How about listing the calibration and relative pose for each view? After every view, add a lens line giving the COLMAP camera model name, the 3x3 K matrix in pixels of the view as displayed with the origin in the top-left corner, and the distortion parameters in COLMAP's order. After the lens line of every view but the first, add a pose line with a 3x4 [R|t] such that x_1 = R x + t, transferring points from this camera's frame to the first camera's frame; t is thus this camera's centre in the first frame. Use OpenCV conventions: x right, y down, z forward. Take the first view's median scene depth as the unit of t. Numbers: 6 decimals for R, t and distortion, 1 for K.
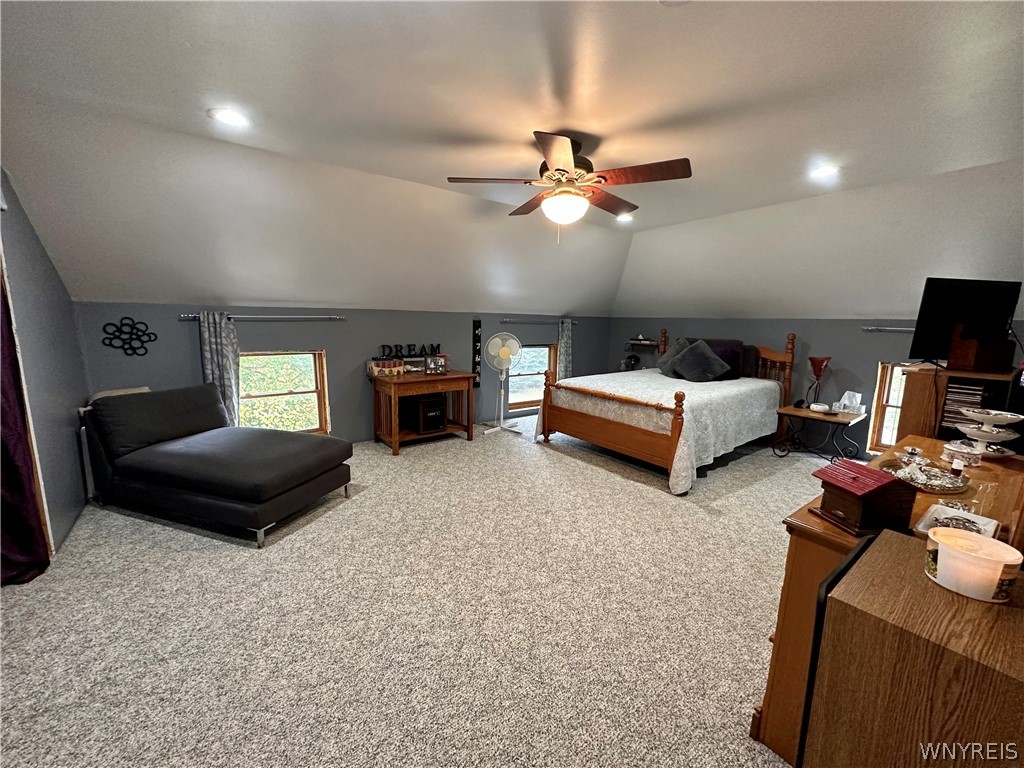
lens RADIAL K [[407.2, 0, 513.7], [0, 407.2, 385.0], [0, 0, 1]] dist [0.000179, 0.000147]
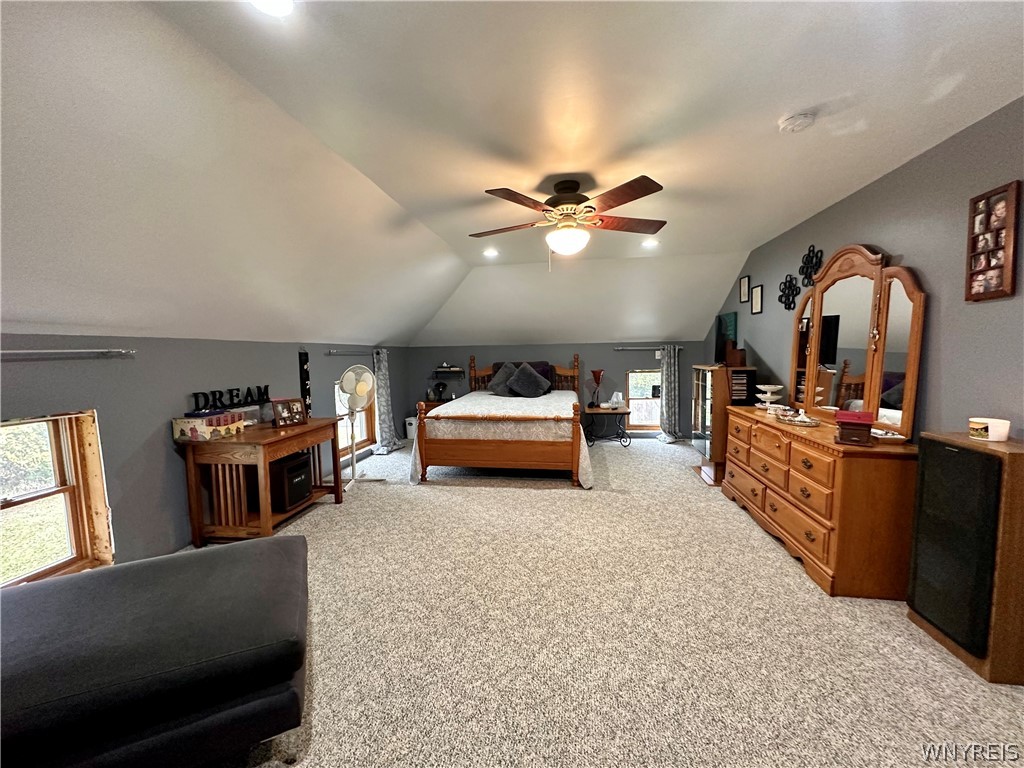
lens RADIAL K [[407.2, 0, 511.0], [0, 407.2, 384.4], [0, 0, 1]] dist [0.000179, 0.000147]
pose [[0.716687, -0.084365, 0.692273, -0.425211], [0.140811, 0.989717, -0.025164, -0.025670], [-0.683031, 0.115514, 0.721197, 0.198472]]
